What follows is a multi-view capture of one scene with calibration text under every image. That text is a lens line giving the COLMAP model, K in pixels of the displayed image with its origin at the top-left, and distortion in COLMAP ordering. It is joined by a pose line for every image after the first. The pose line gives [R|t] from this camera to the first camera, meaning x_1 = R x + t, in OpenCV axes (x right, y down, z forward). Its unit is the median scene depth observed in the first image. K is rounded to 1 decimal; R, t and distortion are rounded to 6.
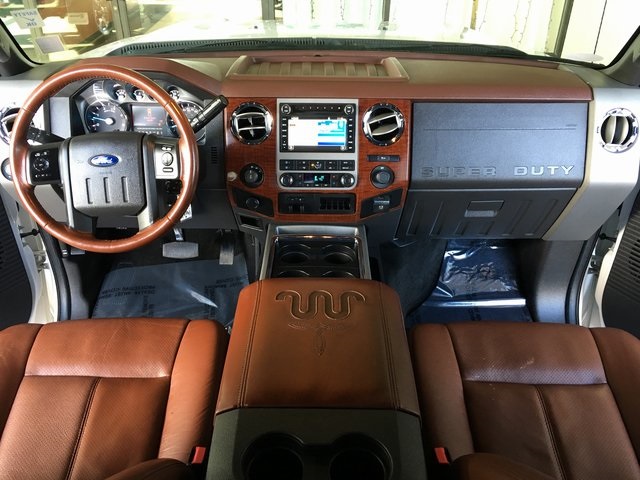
lens RADIAL K [[542.6, 0, 318.5], [0, 542.6, 234.0], [0, 0, 1]] dist [0.076102, -0.108261]
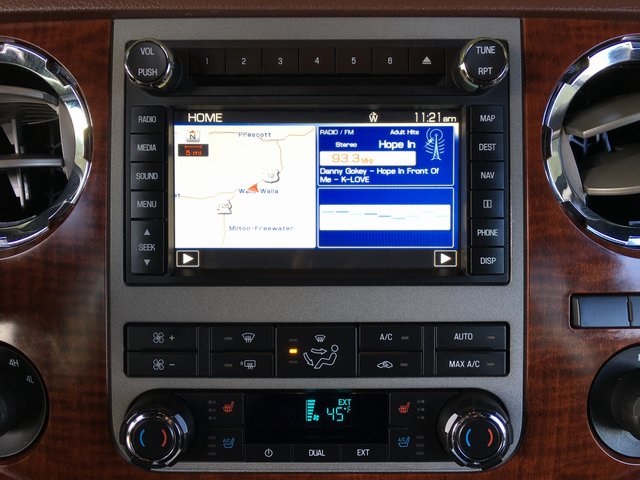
lens RADIAL K [[542.6, 0, 318.5], [0, 542.6, 234.0], [0, 0, 1]] dist [0.076102, -0.108261]
pose [[0.999948, -0.008305, -0.005958, -0.000256], [0.007569, 0.993410, -0.114361, -0.144771], [0.006869, 0.114309, 0.993421, 0.798889]]
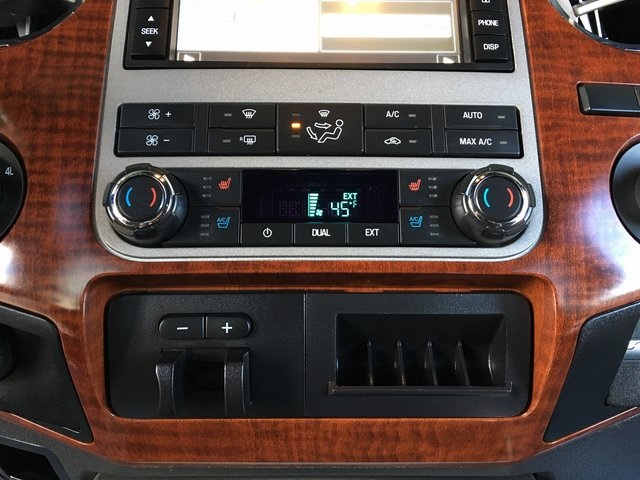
lens RADIAL K [[542.6, 0, 318.5], [0, 542.6, 234.0], [0, 0, 1]] dist [0.076102, -0.108261]
pose [[0.999811, -0.005621, 0.018631, -0.006673], [0.012616, 0.916170, -0.400591, -0.019695], [-0.014817, 0.400750, 0.916068, 0.841411]]
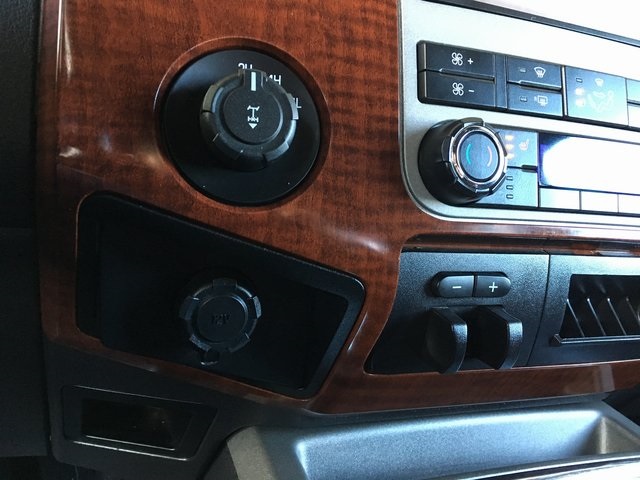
lens RADIAL K [[542.6, 0, 318.5], [0, 542.6, 234.0], [0, 0, 1]] dist [0.076102, -0.108261]
pose [[0.926845, 0.028682, 0.374346, -0.159415], [0.068859, 0.967178, -0.244593, -0.040573], [-0.369075, 0.252477, 0.894449, 0.873084]]
